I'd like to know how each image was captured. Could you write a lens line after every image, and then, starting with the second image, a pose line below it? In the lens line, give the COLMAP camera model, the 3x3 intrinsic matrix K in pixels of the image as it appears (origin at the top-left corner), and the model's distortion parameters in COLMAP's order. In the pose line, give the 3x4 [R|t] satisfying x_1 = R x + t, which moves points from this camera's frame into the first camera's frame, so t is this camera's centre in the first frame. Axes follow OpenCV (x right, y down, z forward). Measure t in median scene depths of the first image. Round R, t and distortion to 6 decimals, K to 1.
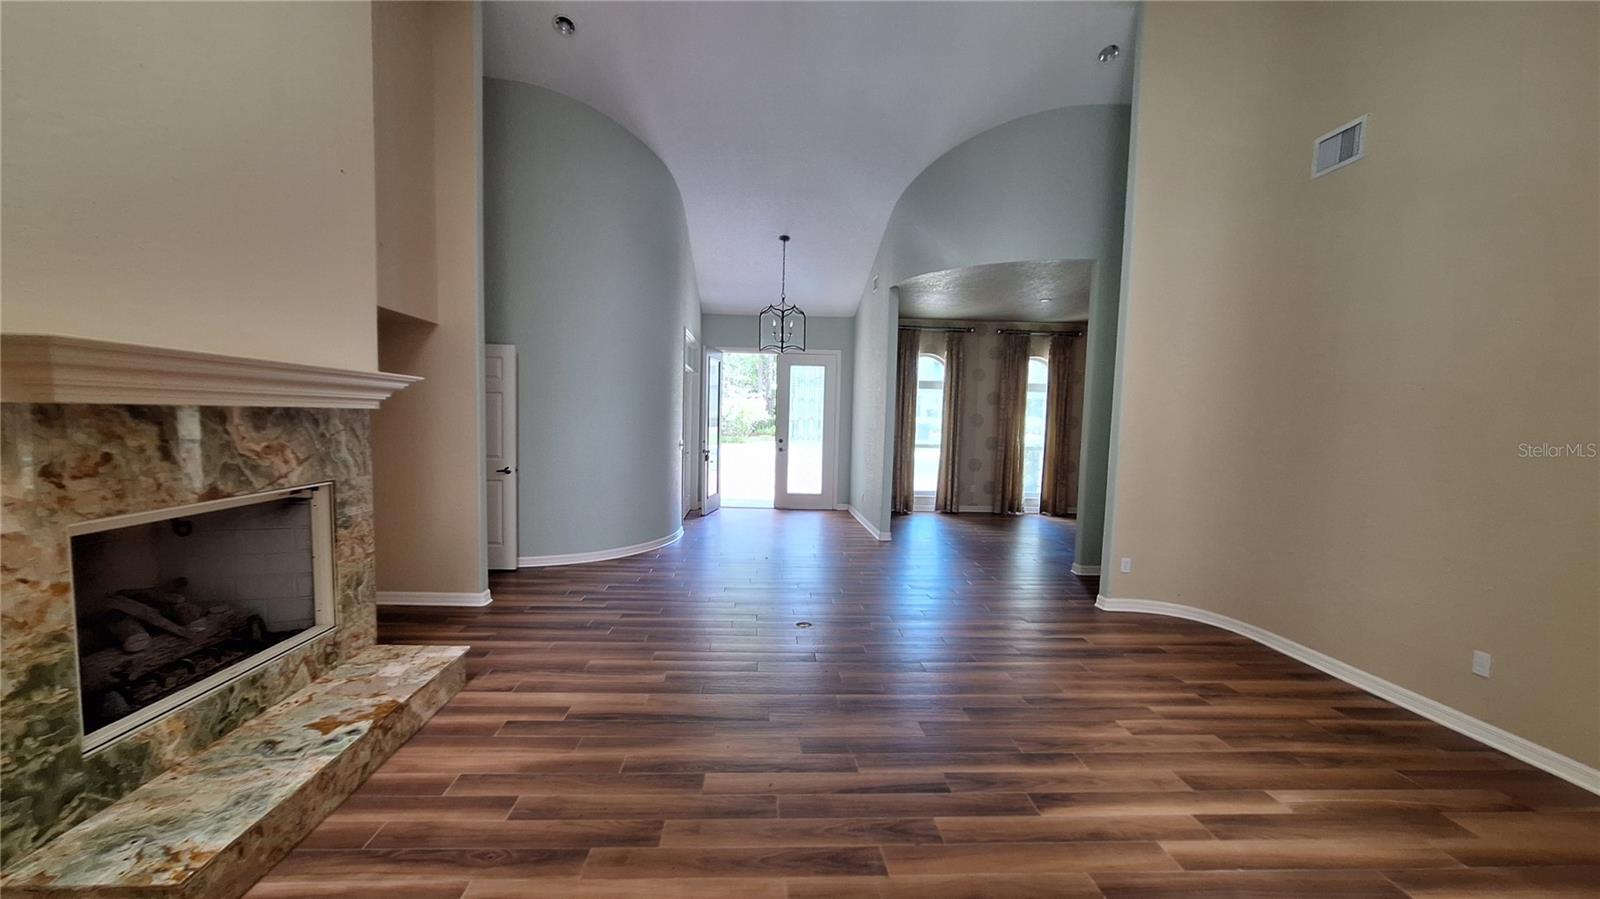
lens RADIAL K [[626.3, 0, 800.4], [0, 626.3, 463.3], [0, 0, 1]] dist [-0.006238, 0.000087]
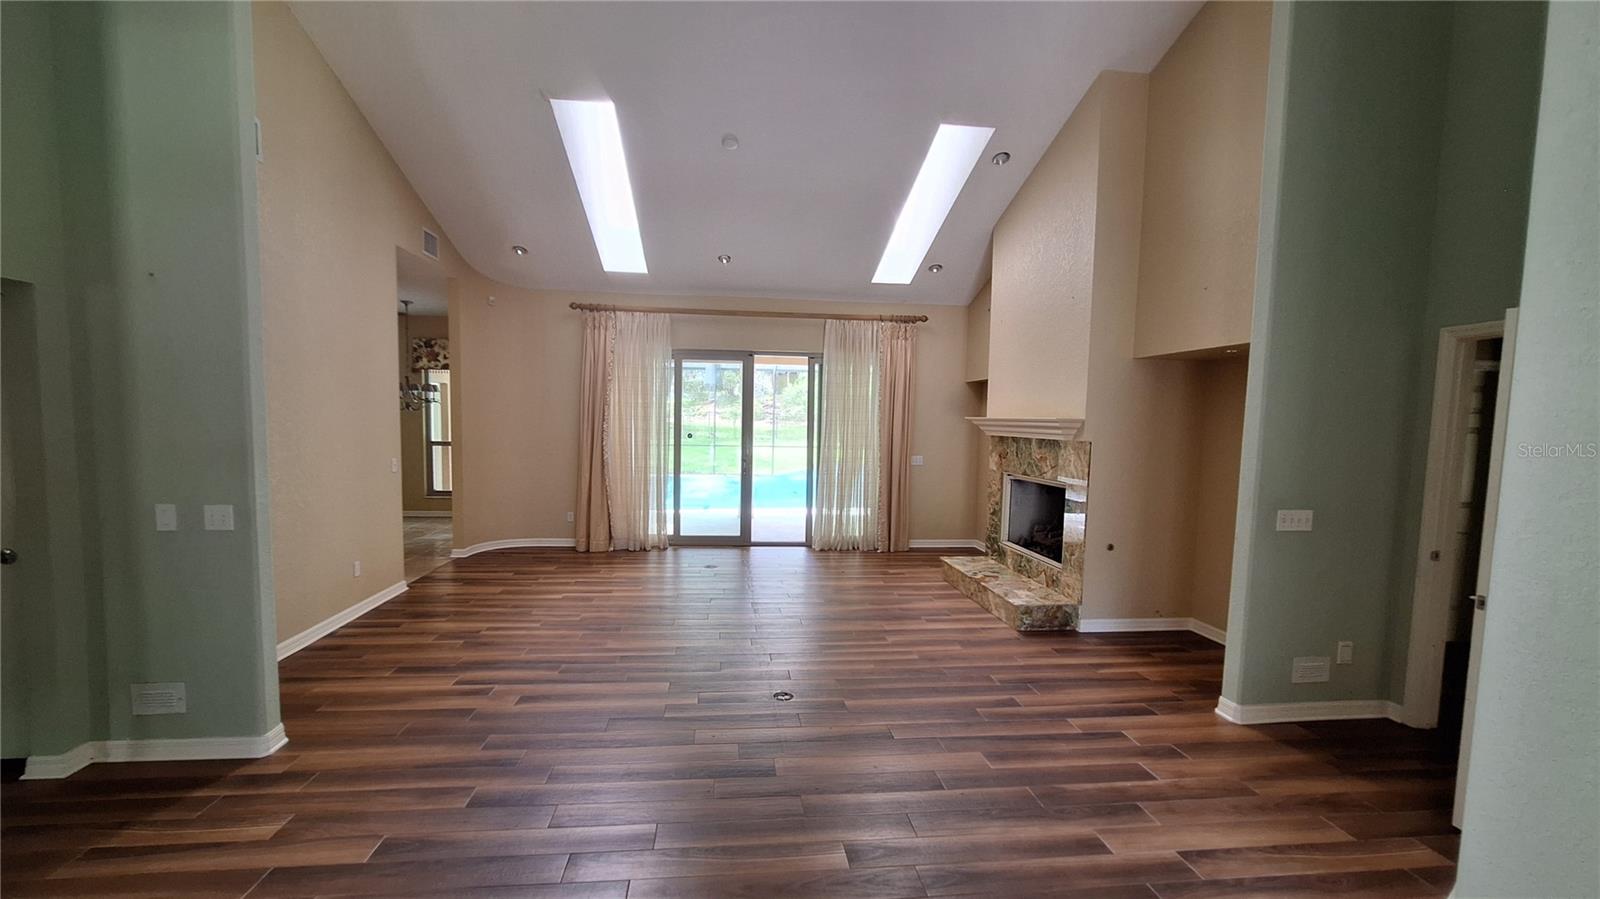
lens RADIAL K [[626.3, 0, 801.9], [0, 626.3, 454.9], [0, 0, 1]] dist [-0.006238, 0.000087]
pose [[-0.997222, -0.041514, -0.061853, 0.071374], [-0.049362, 0.990112, 0.131309, -0.246961], [0.055790, 0.133997, -0.989410, 2.777334]]
